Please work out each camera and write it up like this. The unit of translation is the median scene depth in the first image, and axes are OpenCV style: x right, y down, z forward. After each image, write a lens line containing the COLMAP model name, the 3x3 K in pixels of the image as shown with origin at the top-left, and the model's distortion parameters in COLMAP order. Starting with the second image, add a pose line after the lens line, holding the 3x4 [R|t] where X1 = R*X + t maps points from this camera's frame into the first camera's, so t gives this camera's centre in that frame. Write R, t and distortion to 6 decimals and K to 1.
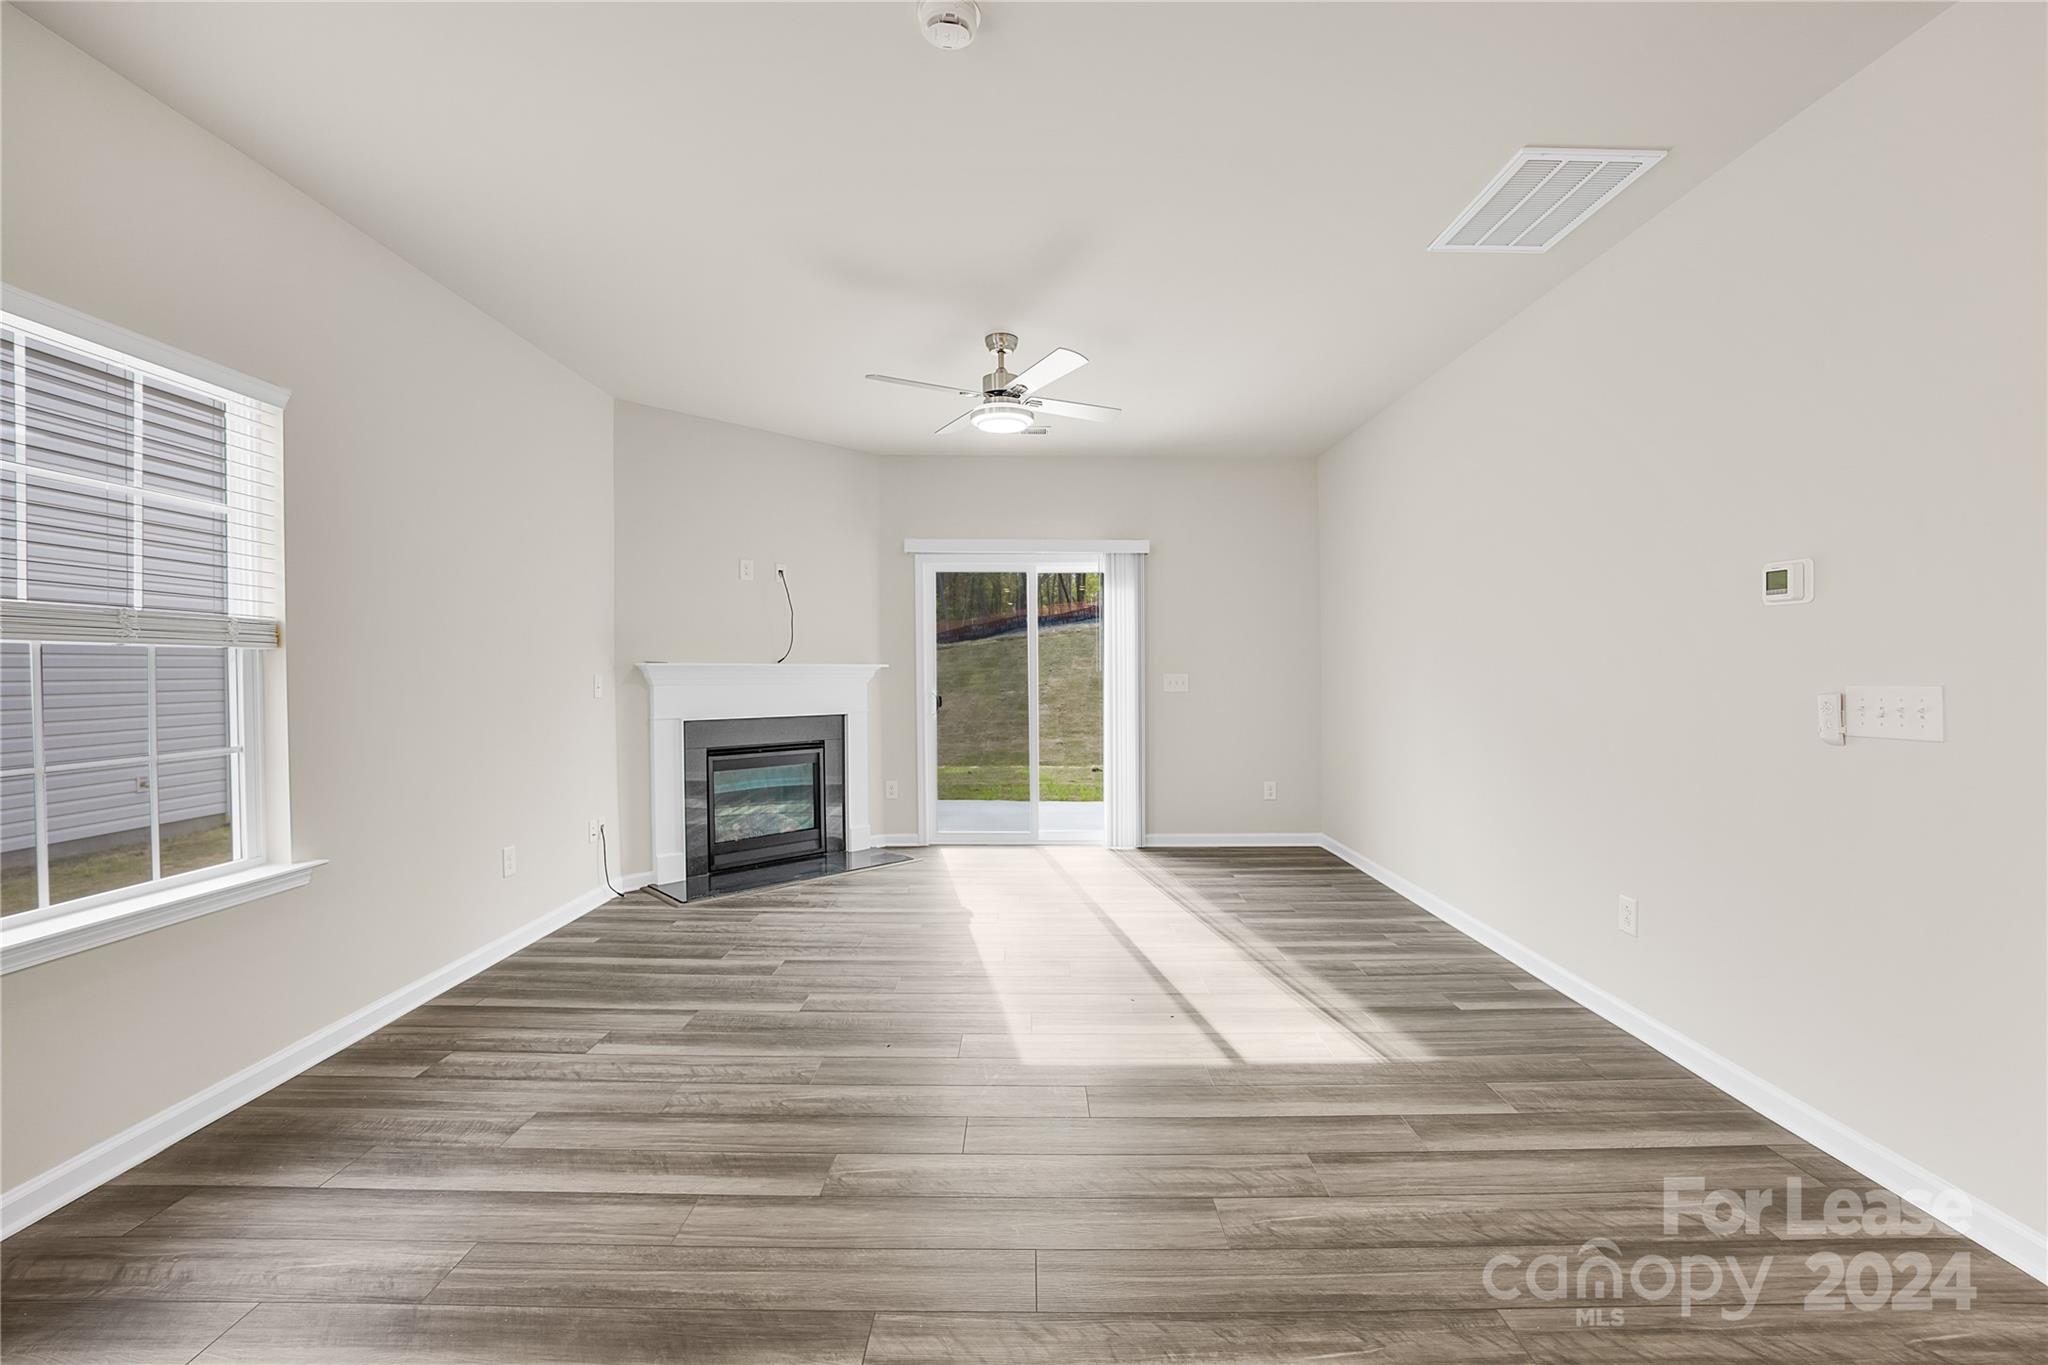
lens RADIAL K [[878.0, 0, 1031.6], [0, 878.0, 681.2], [0, 0, 1]] dist [-0.016414, 0.003361]
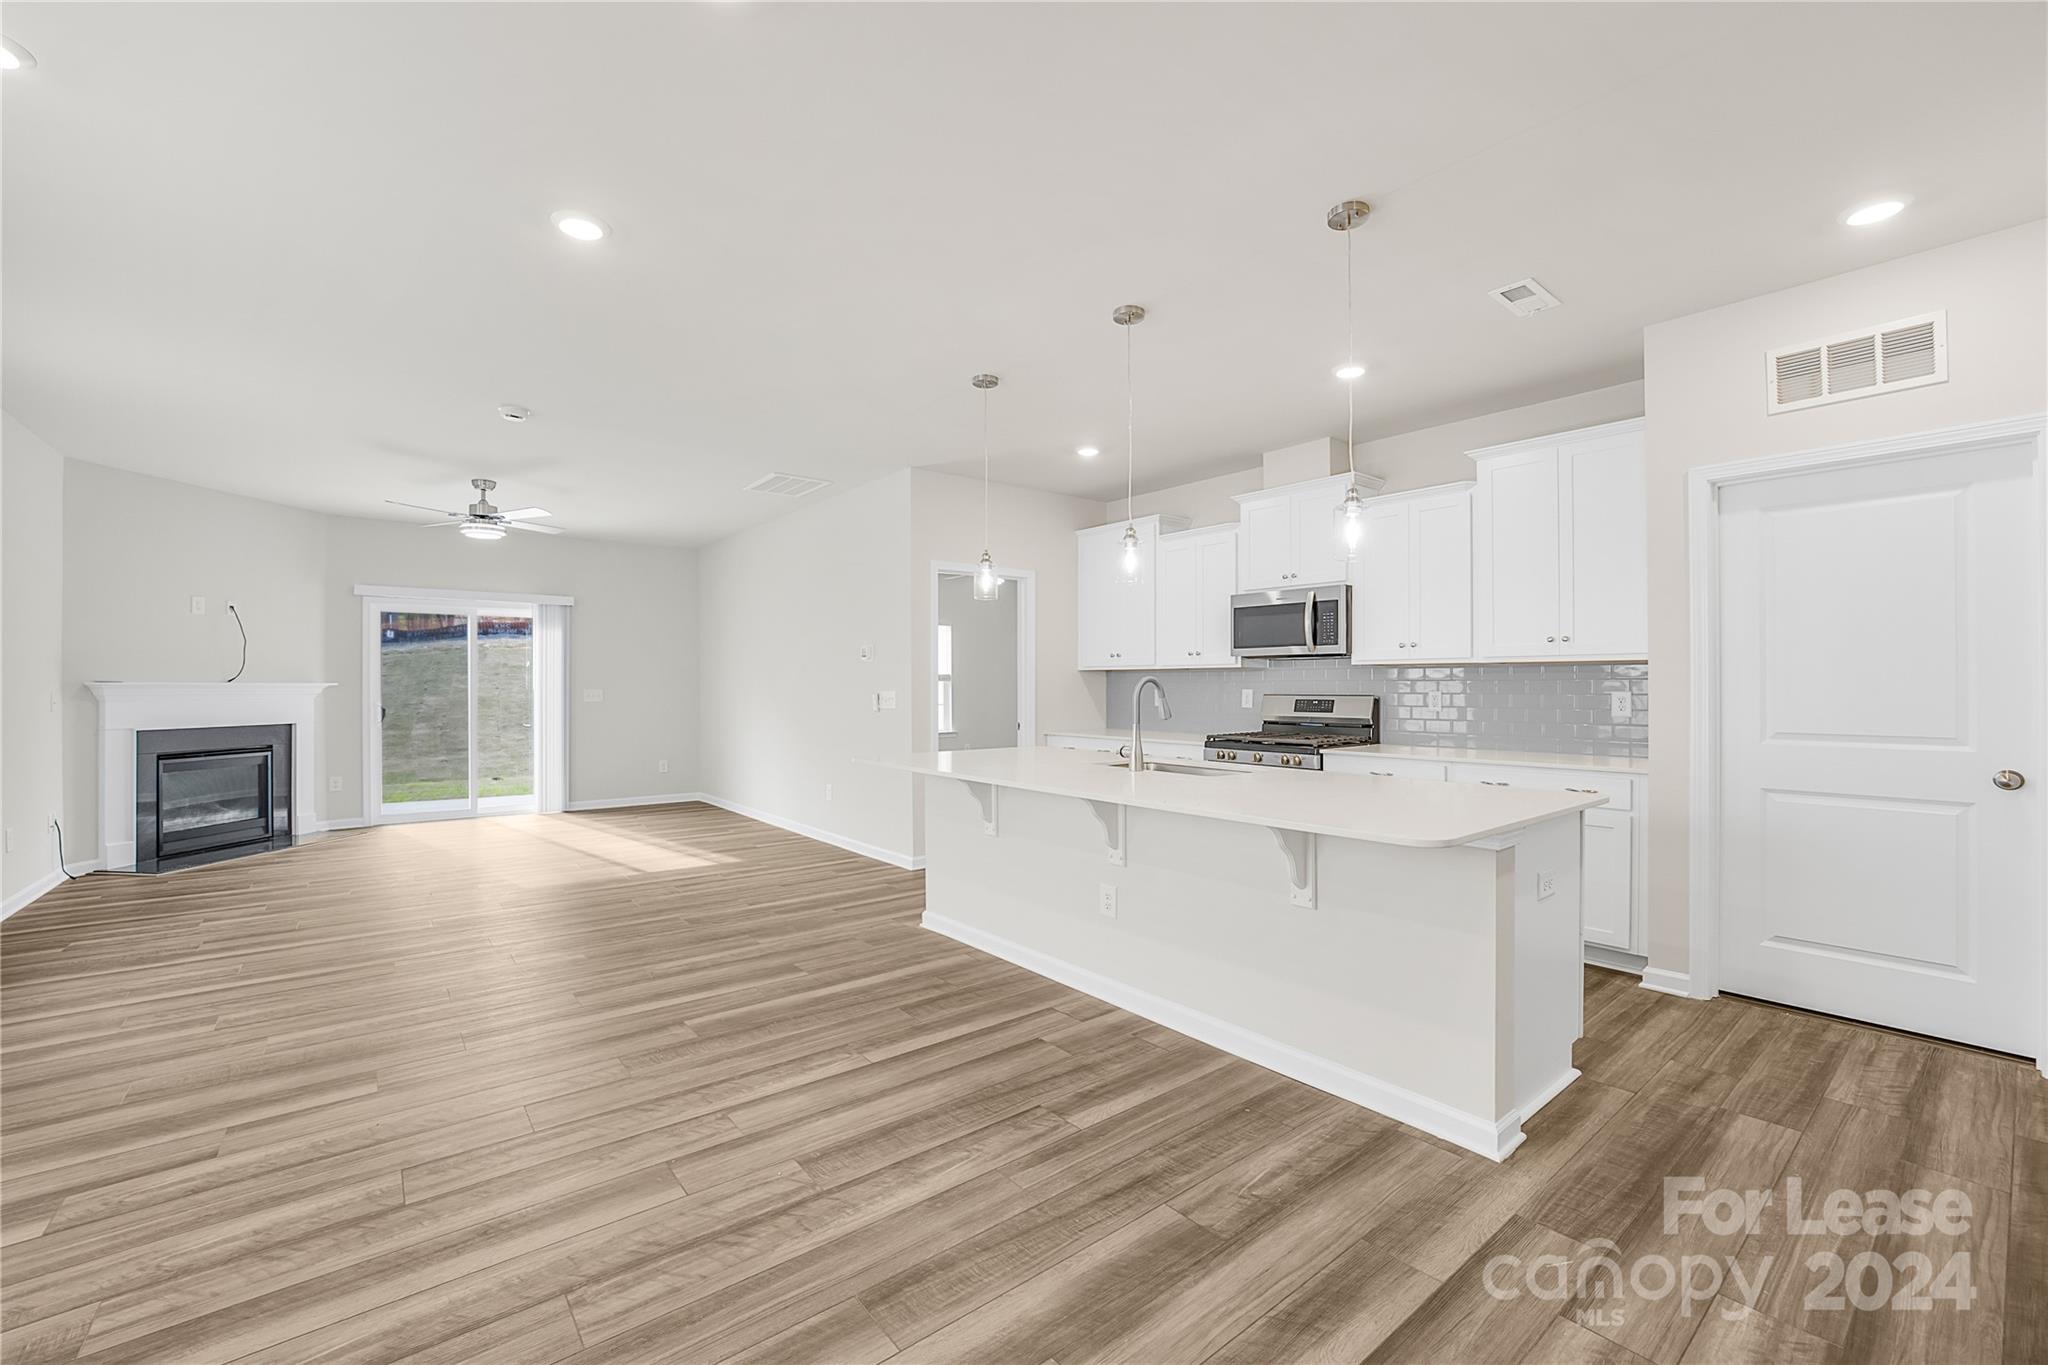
lens RADIAL K [[817.3, 0, 1080.8], [0, 817.3, 677.8], [0, 0, 1]] dist [-0.034432, 0.008130]
pose [[0.744631, 0.005773, 0.667451, -0.159585], [0.011294, 0.999710, -0.021247, 0.011688], [-0.667381, 0.023359, 0.744350, -0.662964]]
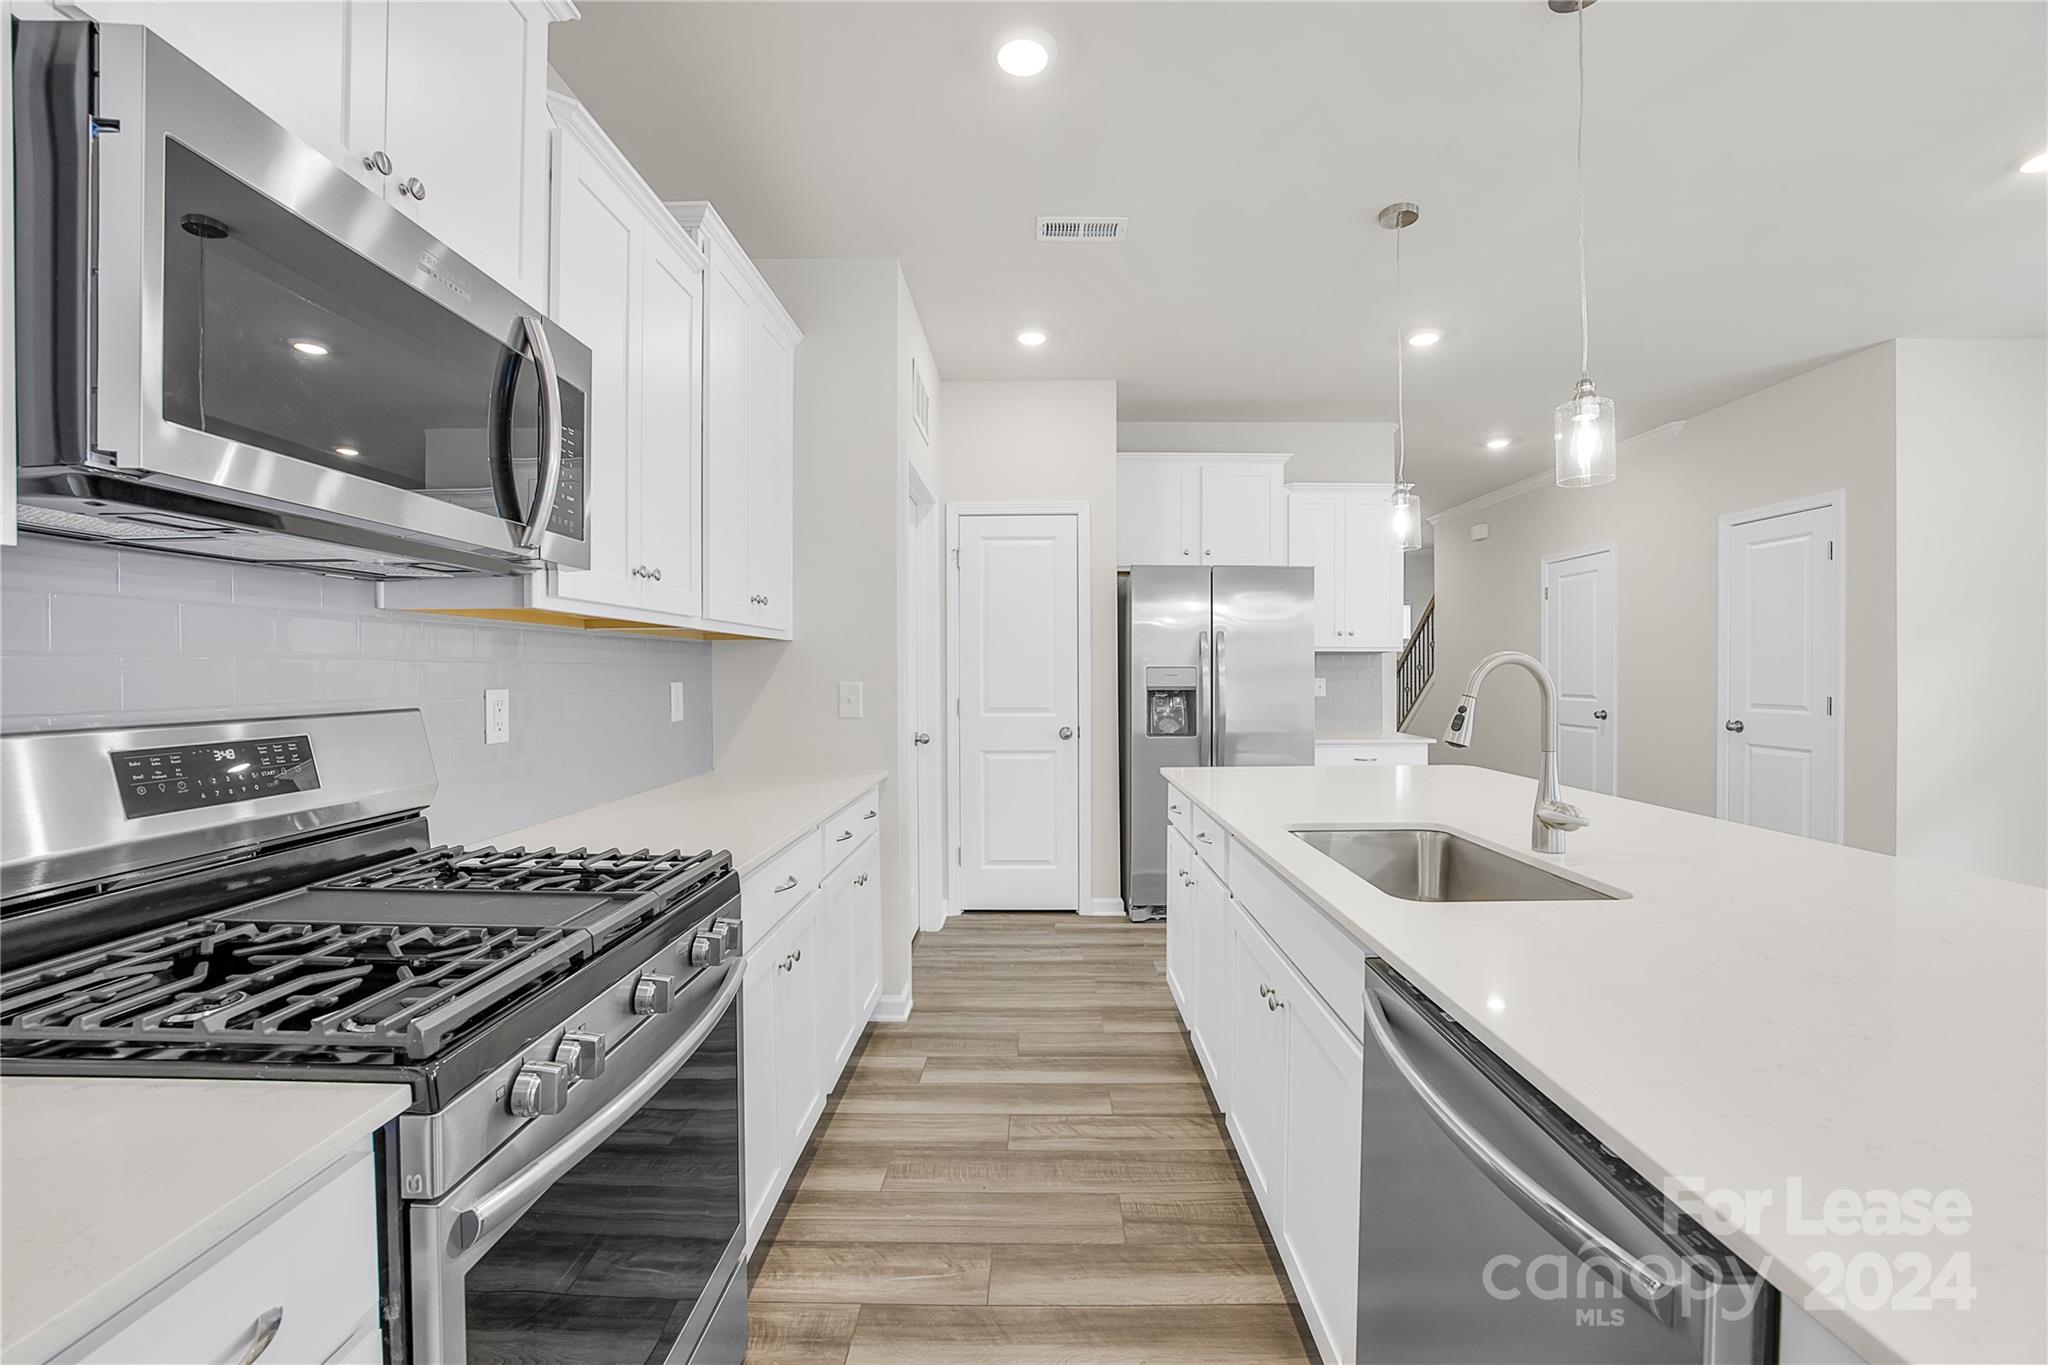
lens RADIAL K [[817.3, 0, 1039.5], [0, 817.3, 687.7], [0, 0, 1]] dist [-0.034432, 0.008130]
pose [[-0.999851, 0.001378, 0.017230, 0.523398], [0.002091, 0.999138, 0.041452, -0.004798], [-0.017158, 0.041482, -0.998992, 0.148644]]
